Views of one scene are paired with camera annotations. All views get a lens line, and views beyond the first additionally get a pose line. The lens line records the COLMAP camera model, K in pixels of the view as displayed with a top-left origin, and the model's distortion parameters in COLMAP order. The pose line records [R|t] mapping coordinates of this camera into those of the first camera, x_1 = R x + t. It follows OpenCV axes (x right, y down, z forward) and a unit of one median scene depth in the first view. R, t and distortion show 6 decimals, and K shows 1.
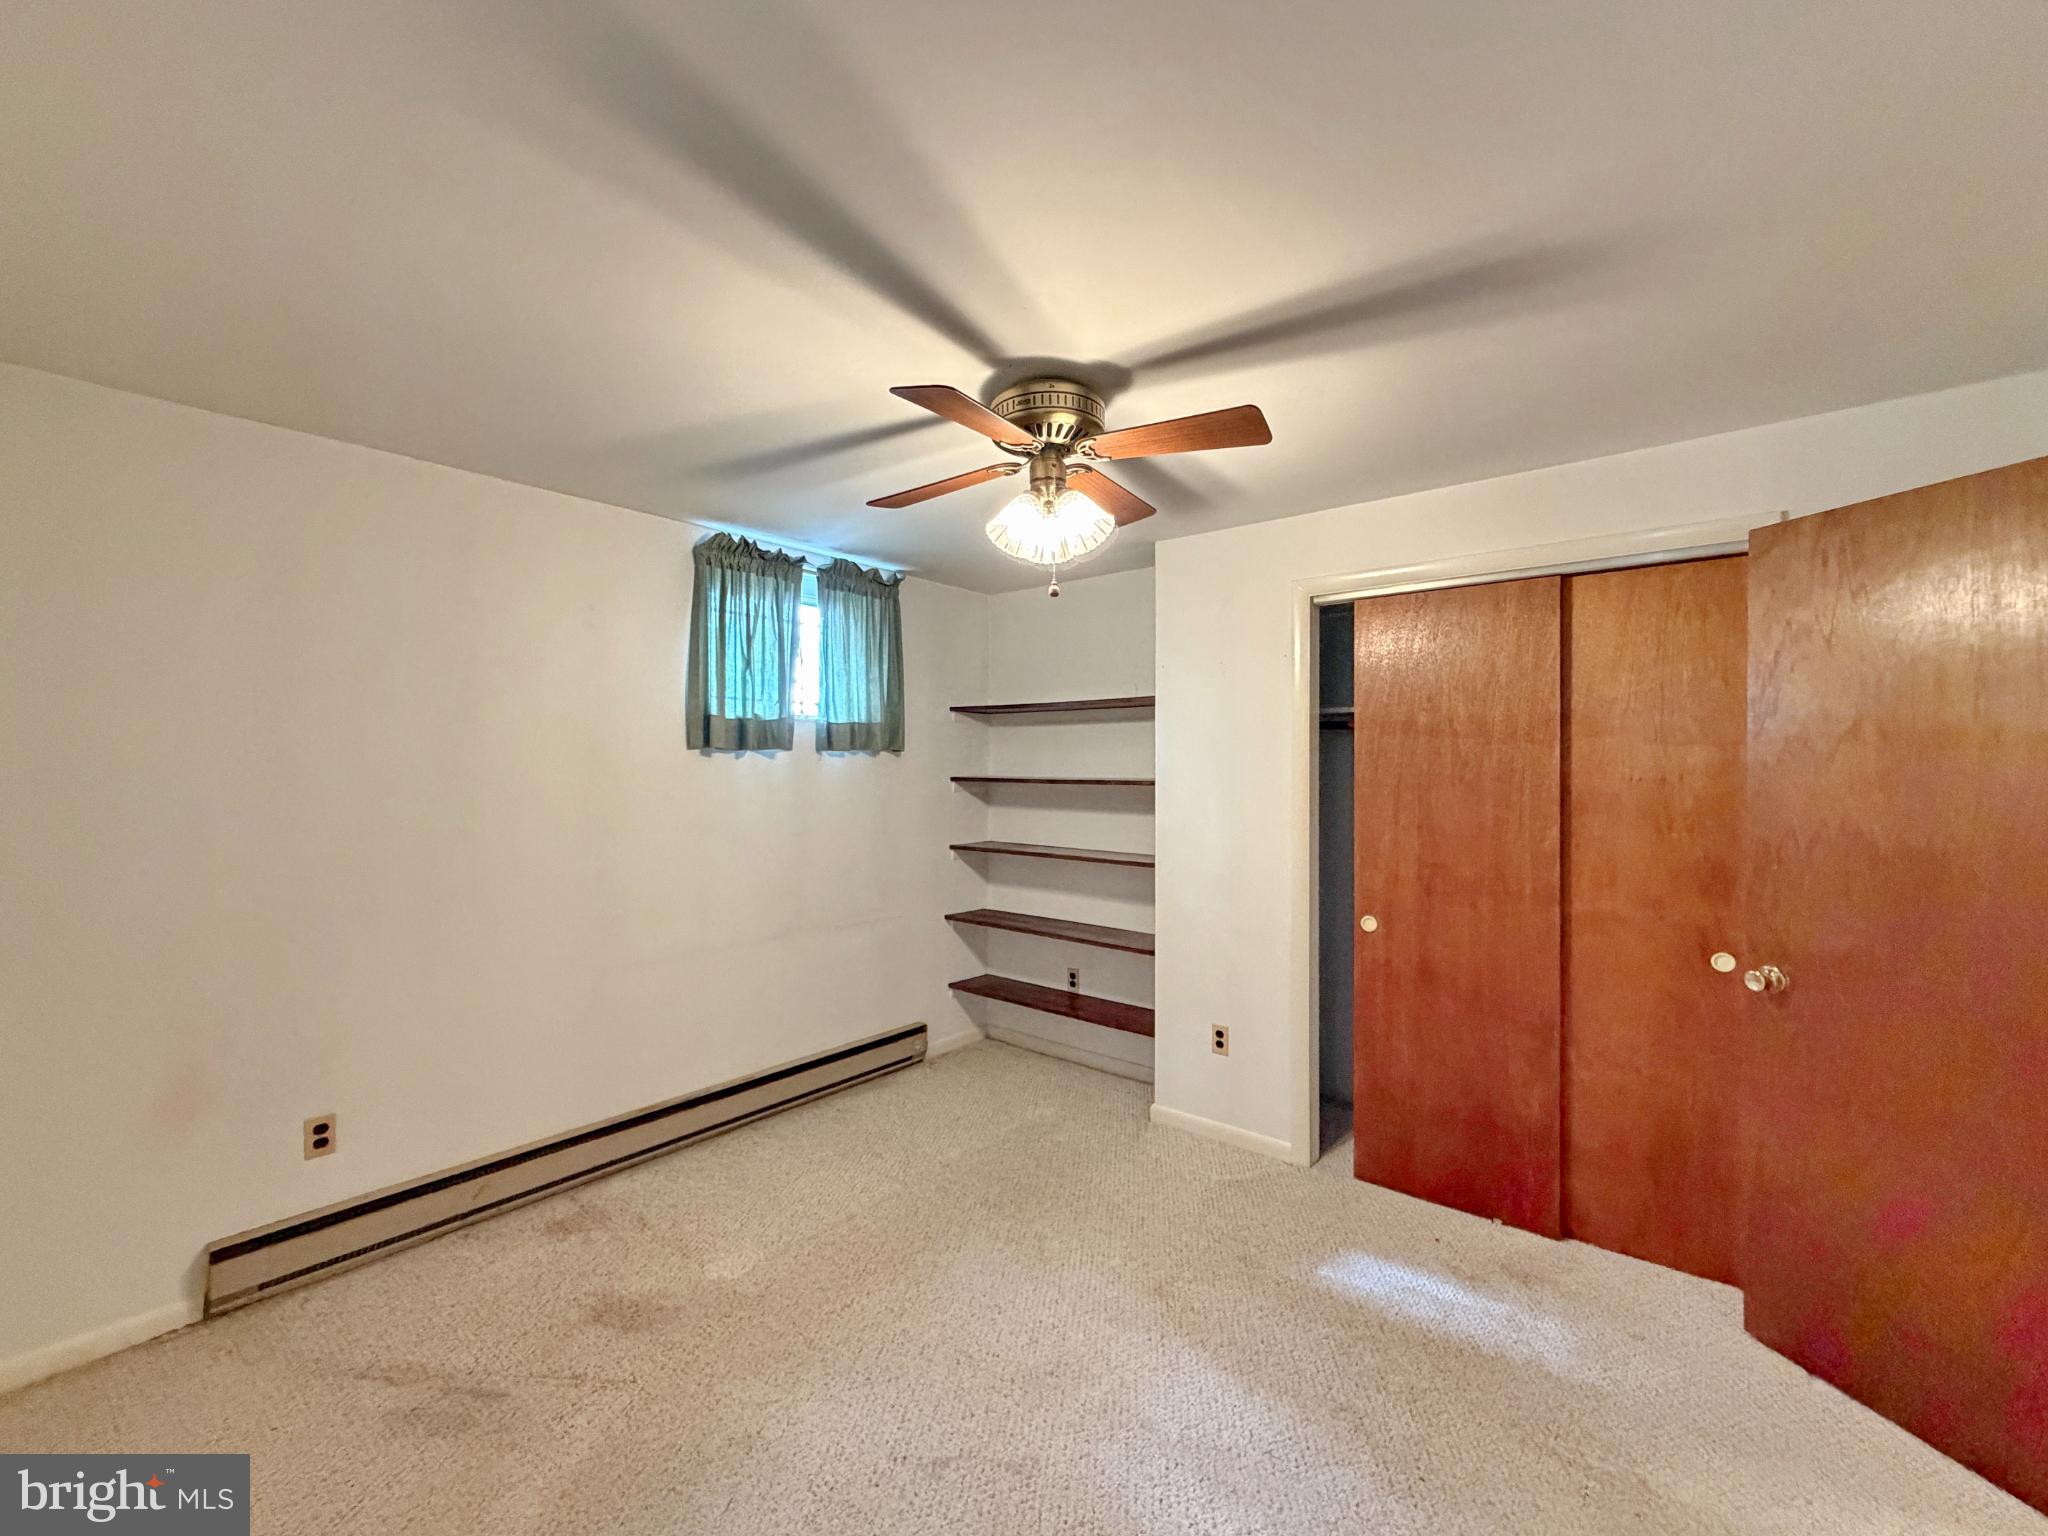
lens RADIAL K [[819.9, 0, 964.3], [0, 819.9, 772.3], [0, 0, 1]] dist [-0.001115, 0.000185]
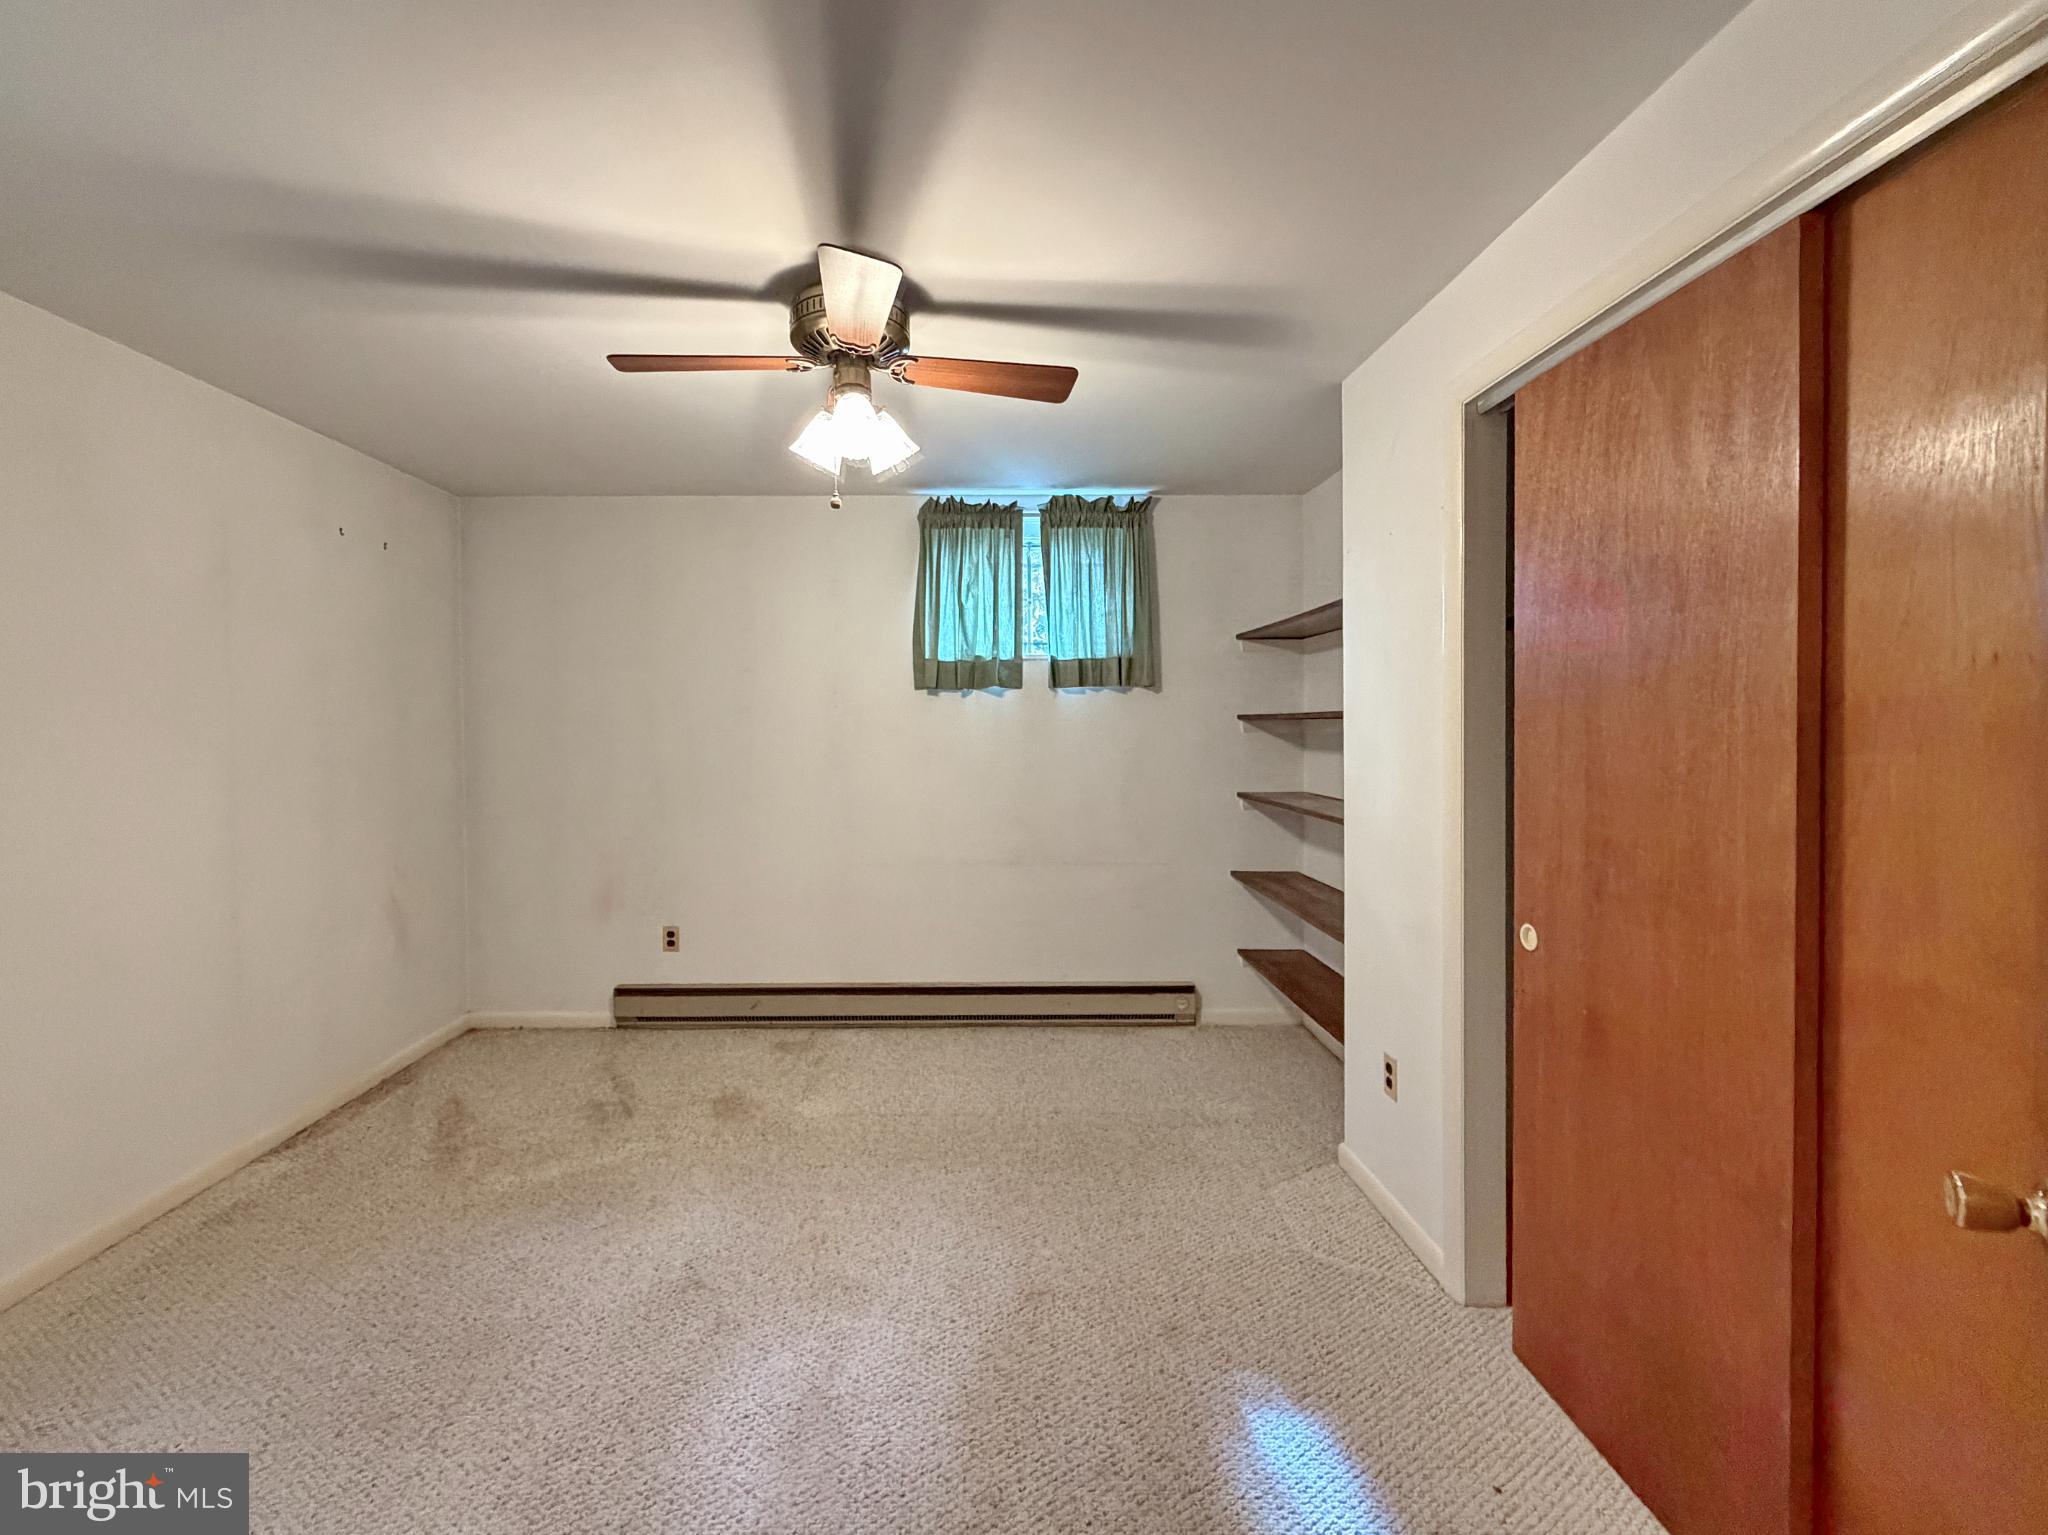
lens RADIAL K [[819.9, 0, 1016.1], [0, 819.9, 753.2], [0, 0, 1]] dist [-0.001115, 0.000185]
pose [[0.683736, 0.016766, -0.729536, 0.572454], [0.000571, 0.999723, 0.023511, 0.032593], [0.729729, -0.016492, 0.683538, 0.281849]]
